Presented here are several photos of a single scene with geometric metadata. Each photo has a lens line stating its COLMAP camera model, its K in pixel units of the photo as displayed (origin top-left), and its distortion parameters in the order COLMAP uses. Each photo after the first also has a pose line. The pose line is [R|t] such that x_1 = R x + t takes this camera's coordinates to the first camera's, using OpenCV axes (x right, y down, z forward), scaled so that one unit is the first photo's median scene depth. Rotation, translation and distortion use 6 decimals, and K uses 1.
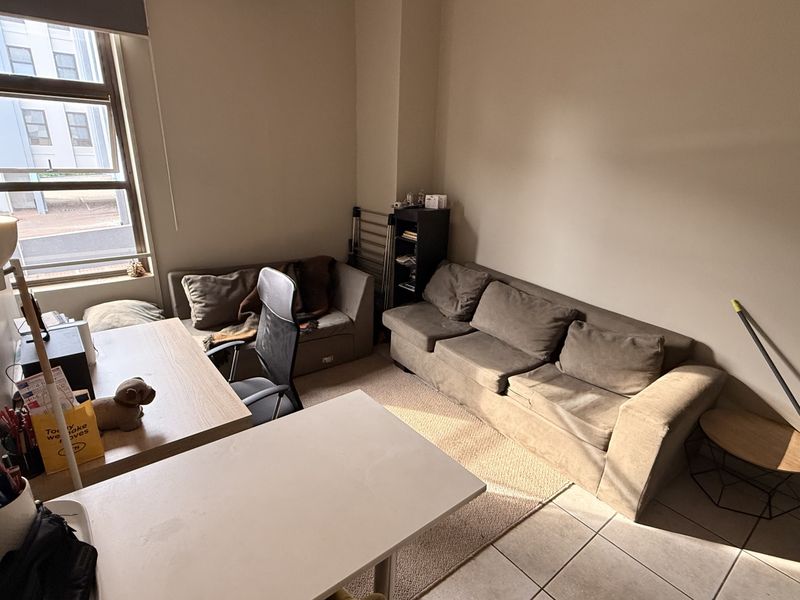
lens RADIAL K [[430.4, 0, 396.4], [0, 430.4, 301.6], [0, 0, 1]] dist [0.001533, -0.000150]
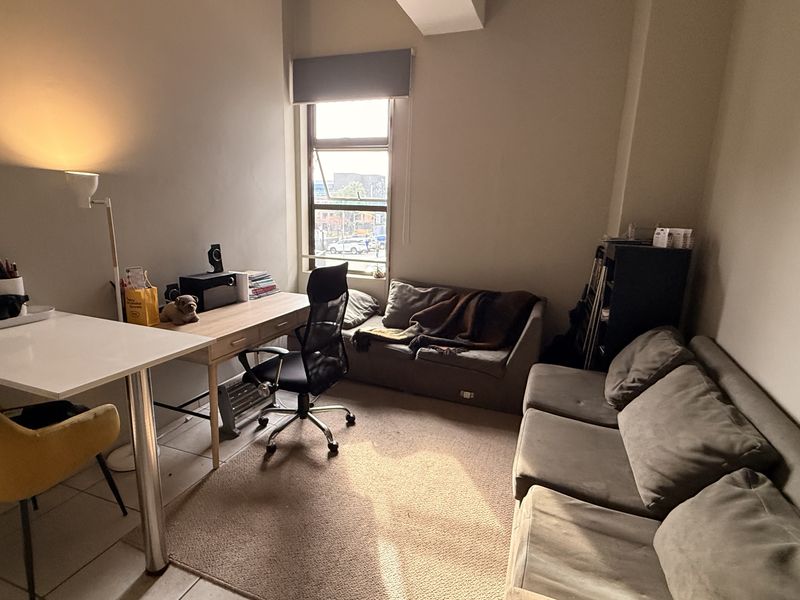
lens RADIAL K [[430.4, 0, 396.4], [0, 430.4, 301.6], [0, 0, 1]] dist [0.001533, -0.000150]
pose [[0.511481, 0.165406, -0.843225, 0.523674], [-0.299561, 0.954062, 0.005441, -0.013935], [0.805388, 0.249814, 0.537534, 0.365614]]
